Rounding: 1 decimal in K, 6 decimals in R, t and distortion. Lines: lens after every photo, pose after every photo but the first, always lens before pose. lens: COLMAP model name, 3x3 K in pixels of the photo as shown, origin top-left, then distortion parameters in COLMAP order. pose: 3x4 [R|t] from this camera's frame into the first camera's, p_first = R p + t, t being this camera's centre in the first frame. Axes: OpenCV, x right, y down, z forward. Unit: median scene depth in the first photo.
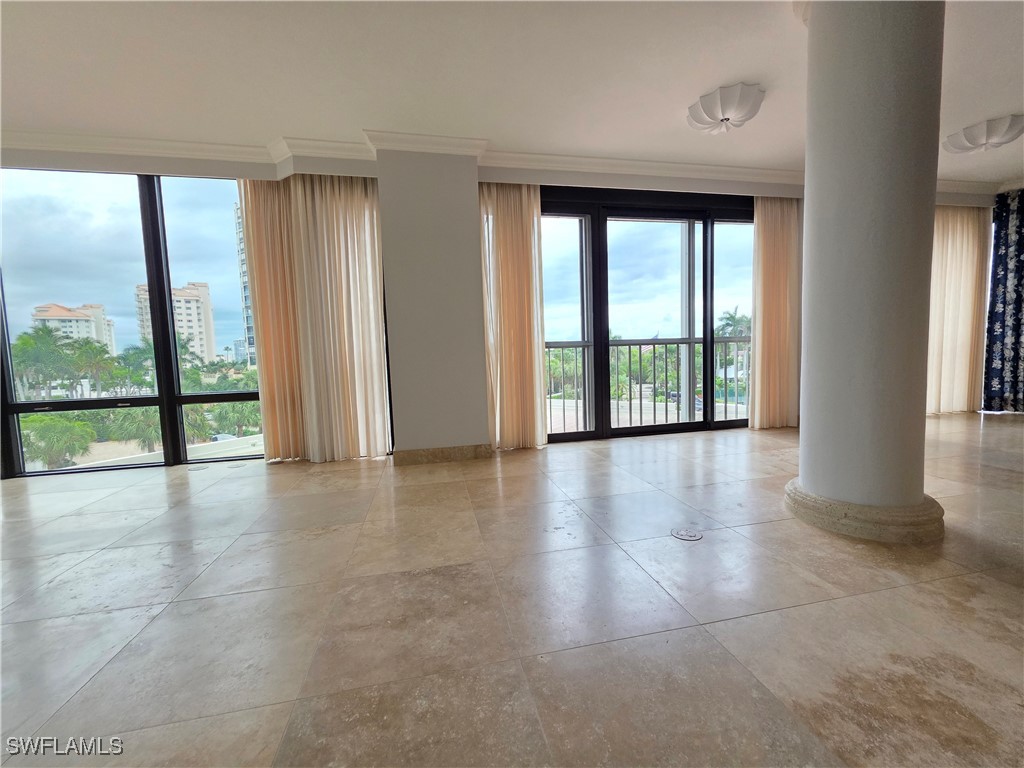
lens RADIAL K [[411.3, 0, 515.8], [0, 411.3, 384.1], [0, 0, 1]] dist [0.003677, 0.001485]
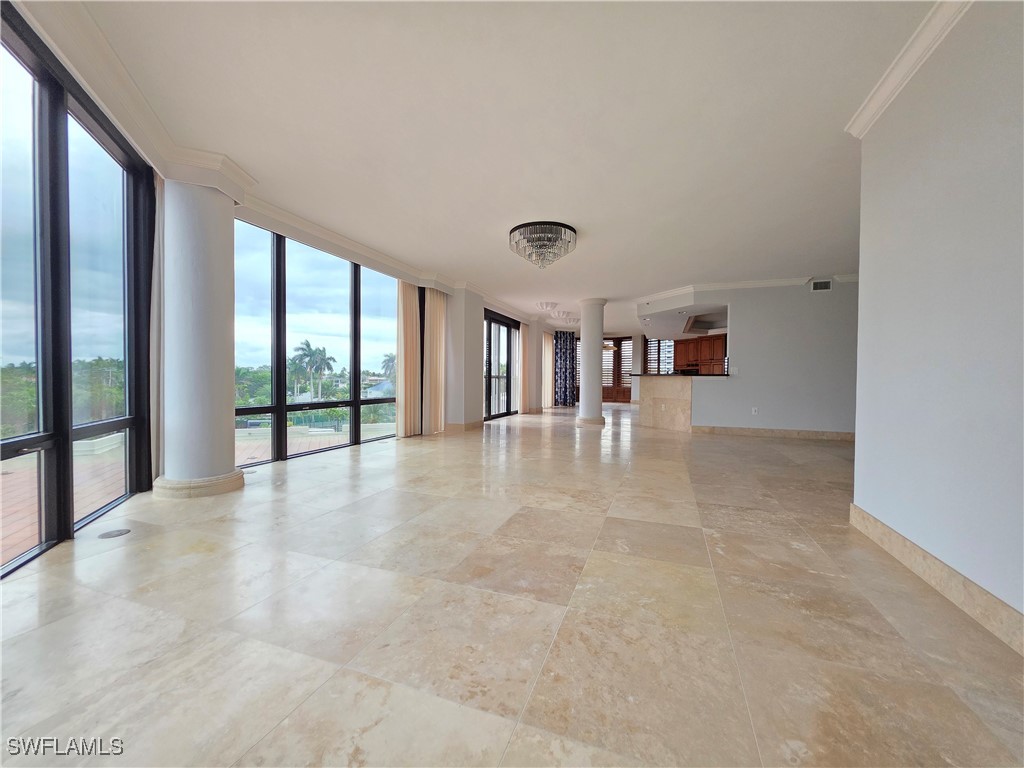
lens RADIAL K [[411.3, 0, 514.2], [0, 411.3, 386.5], [0, 0, 1]] dist [0.003677, 0.001485]
pose [[0.536031, 0.021848, 0.843916, -1.550334], [0.032507, 0.998390, -0.046494, 0.058959], [-0.843572, 0.052355, 0.534458, -0.295375]]
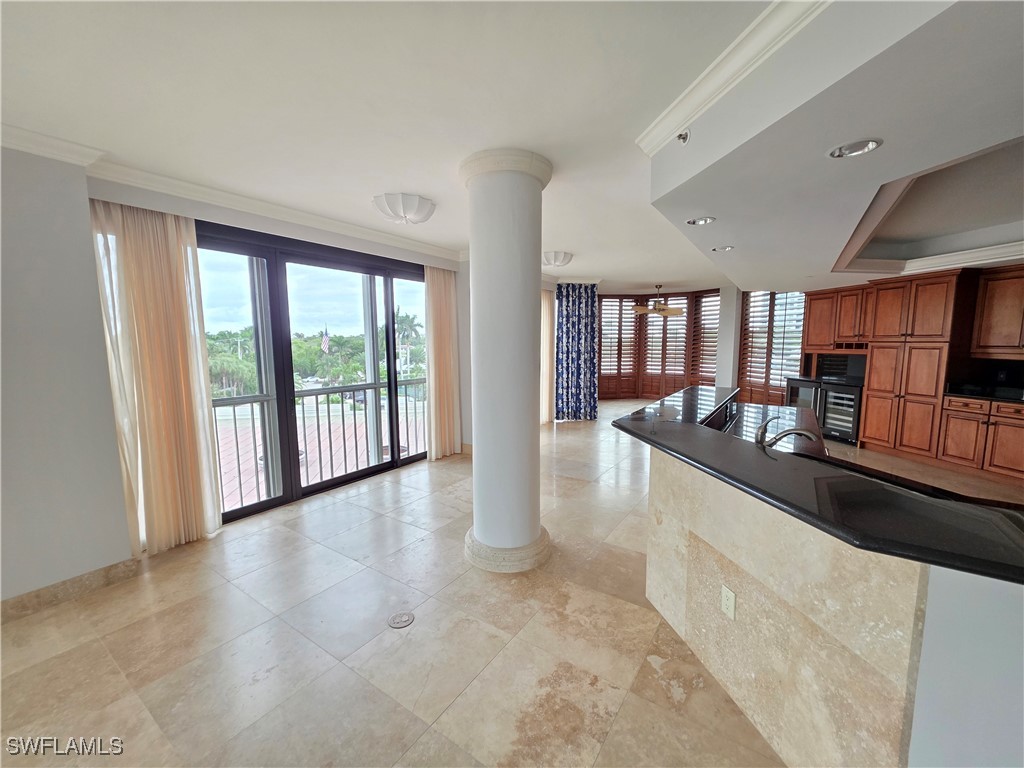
lens RADIAL K [[411.3, 0, 514.0], [0, 411.3, 385.8], [0, 0, 1]] dist [0.003677, 0.001485]
pose [[0.724226, -0.046089, 0.688021, -0.053480], [0.028723, 0.998914, 0.036681, -0.146605], [-0.688965, -0.006803, 0.724763, -0.019091]]
